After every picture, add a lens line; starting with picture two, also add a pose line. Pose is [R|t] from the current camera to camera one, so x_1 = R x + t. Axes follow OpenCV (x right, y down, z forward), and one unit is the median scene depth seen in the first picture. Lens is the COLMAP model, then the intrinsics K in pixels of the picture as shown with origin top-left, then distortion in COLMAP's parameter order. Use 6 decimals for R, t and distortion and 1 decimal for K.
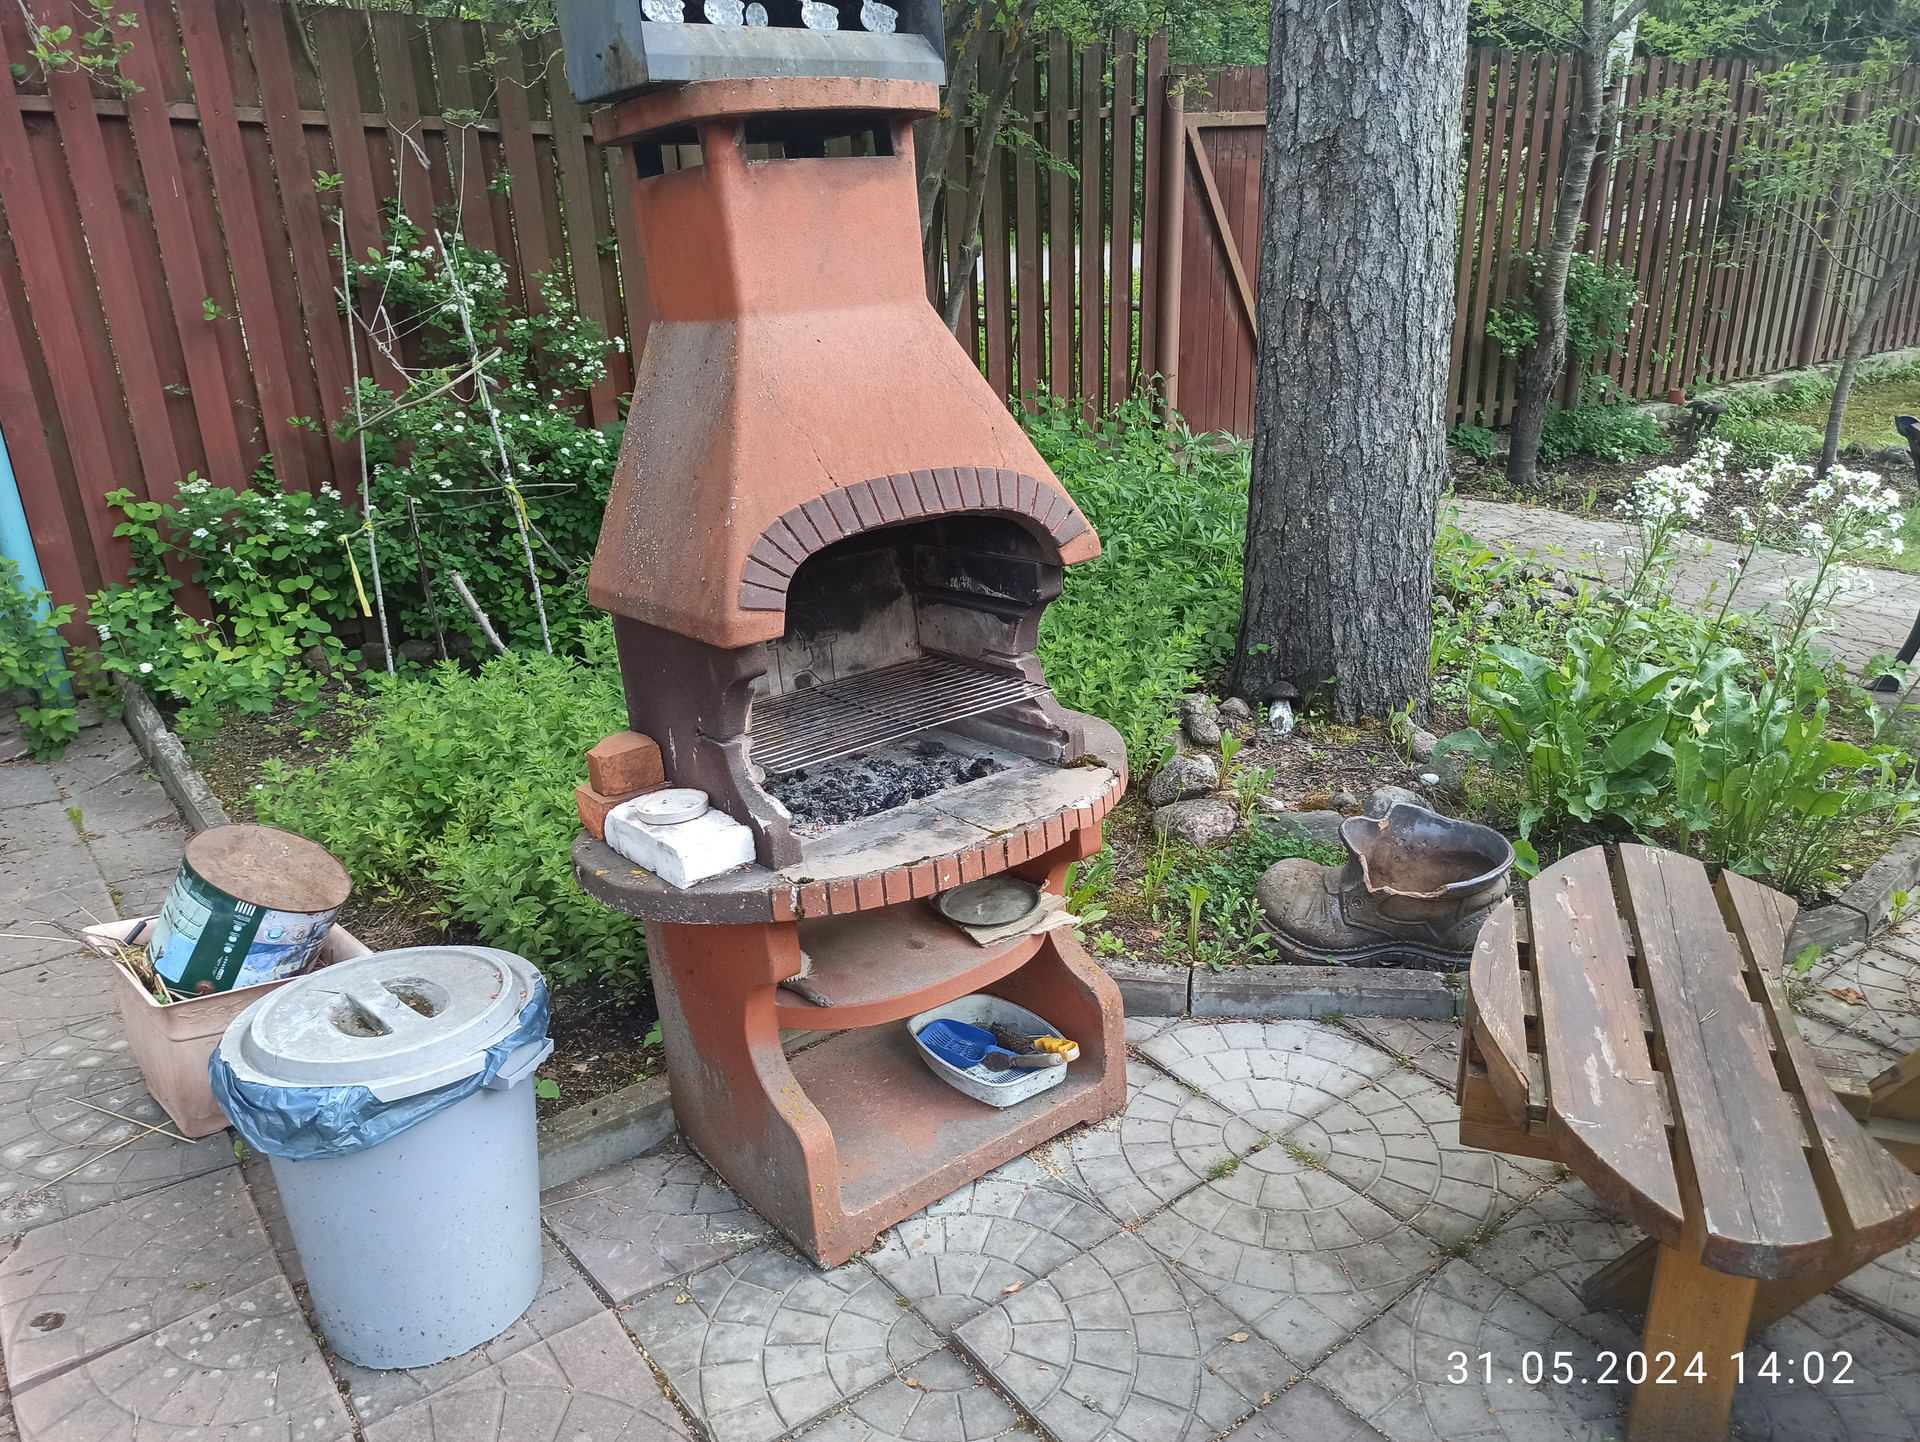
lens RADIAL K [[1410.6, 0, 960.0], [0, 1410.6, 721.0], [0, 0, 1]] dist [0.079196, -0.065000]
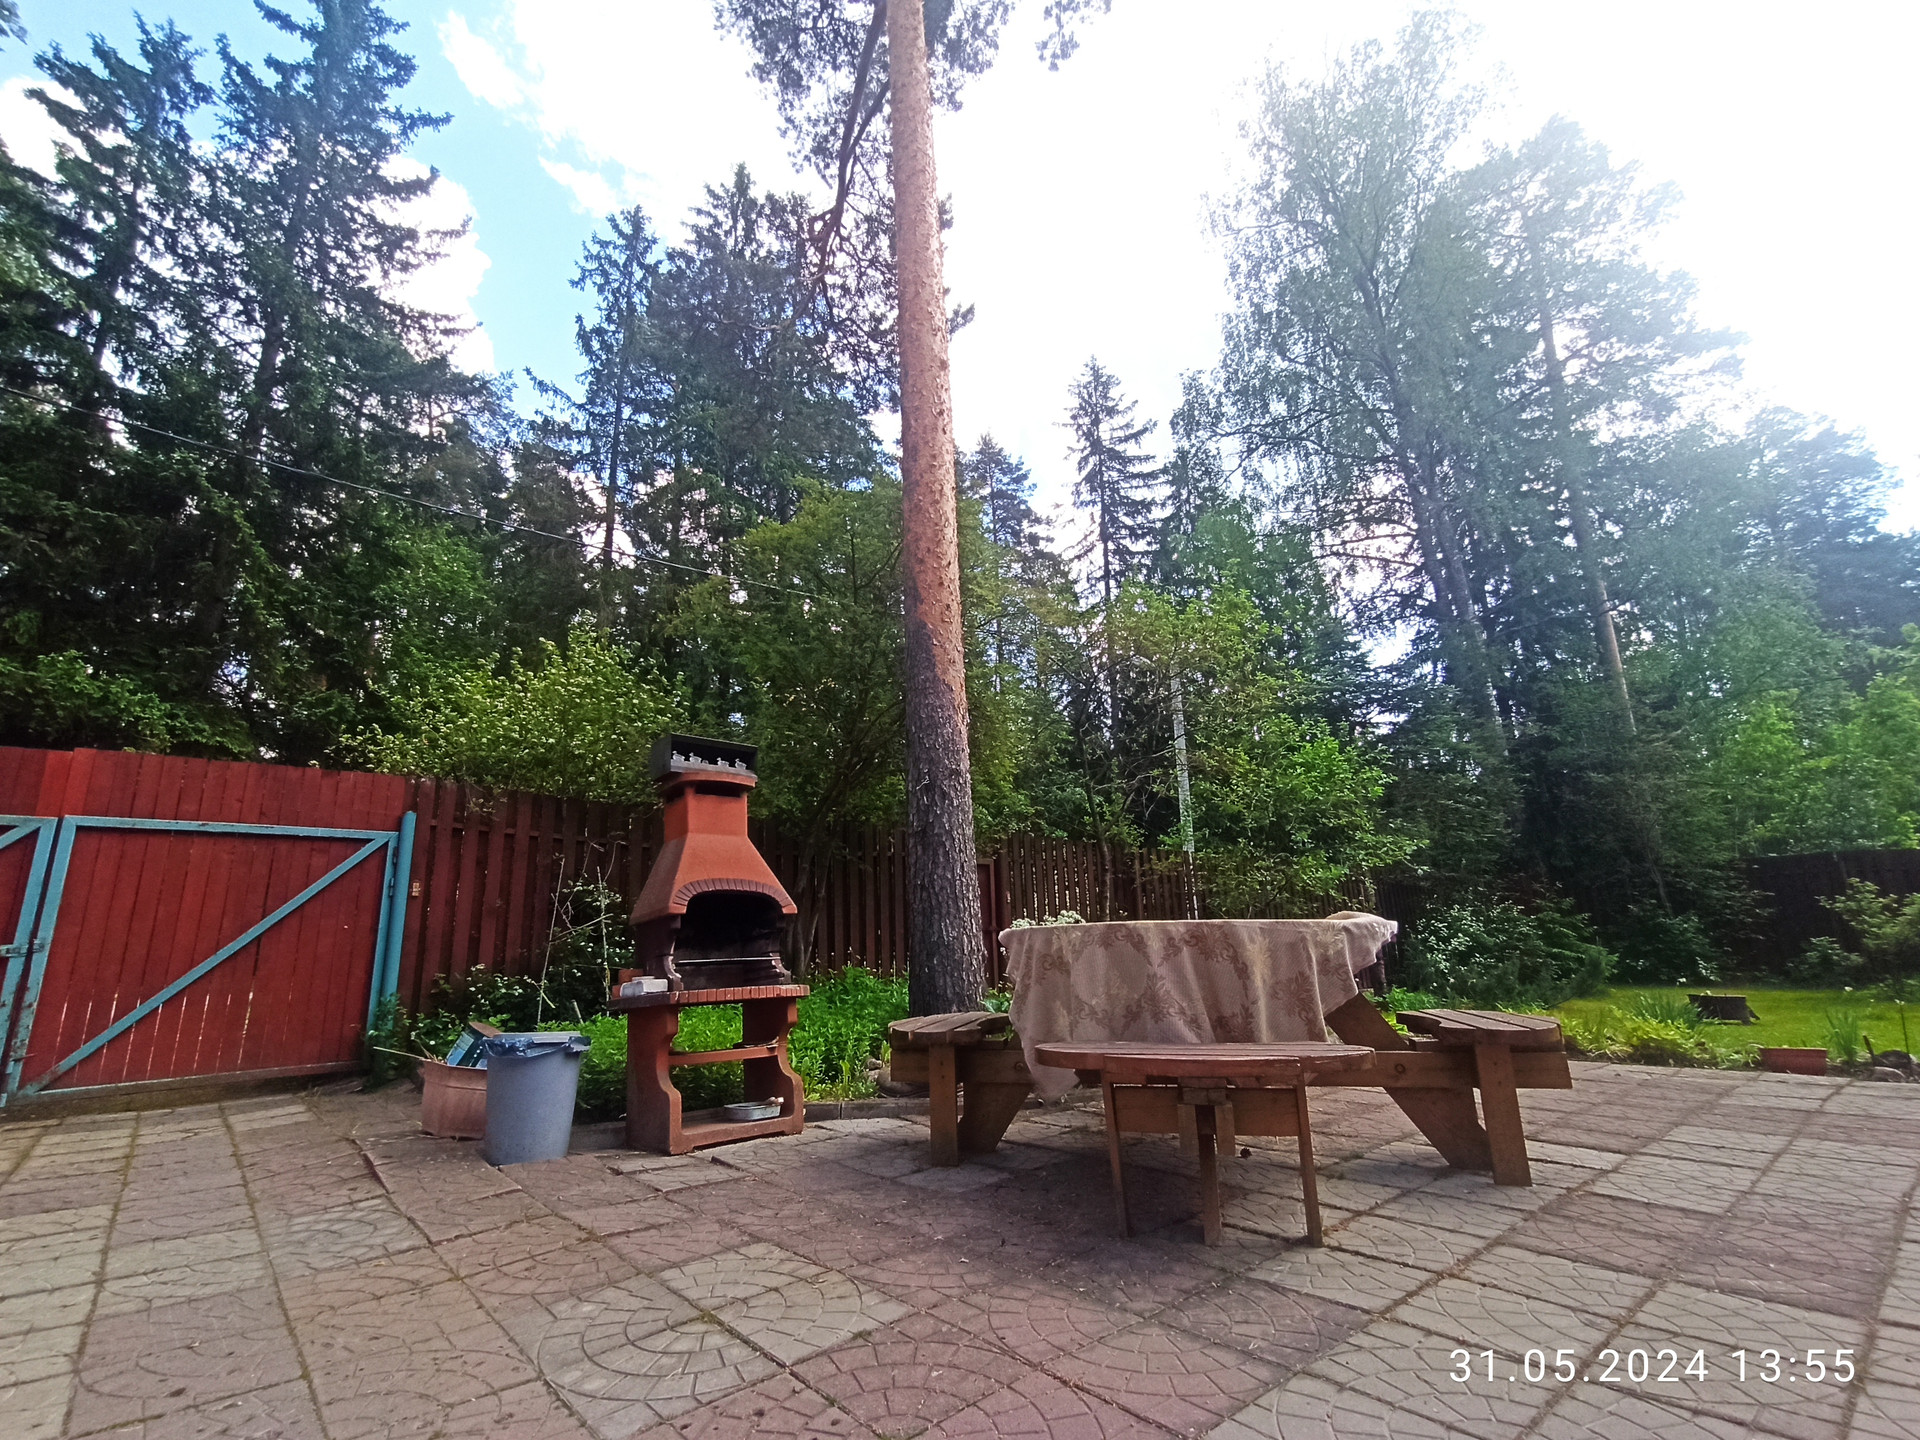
lens RADIAL K [[875.1, 0, 947.0], [0, 875.1, 716.5], [0, 0, 1]] dist [-0.019421, 0.019190]
pose [[0.998745, 0.009037, 0.049264, 0.269287], [0.021821, 0.806826, -0.590386, 0.552624], [-0.045082, 0.590720, 0.805616, -0.678368]]
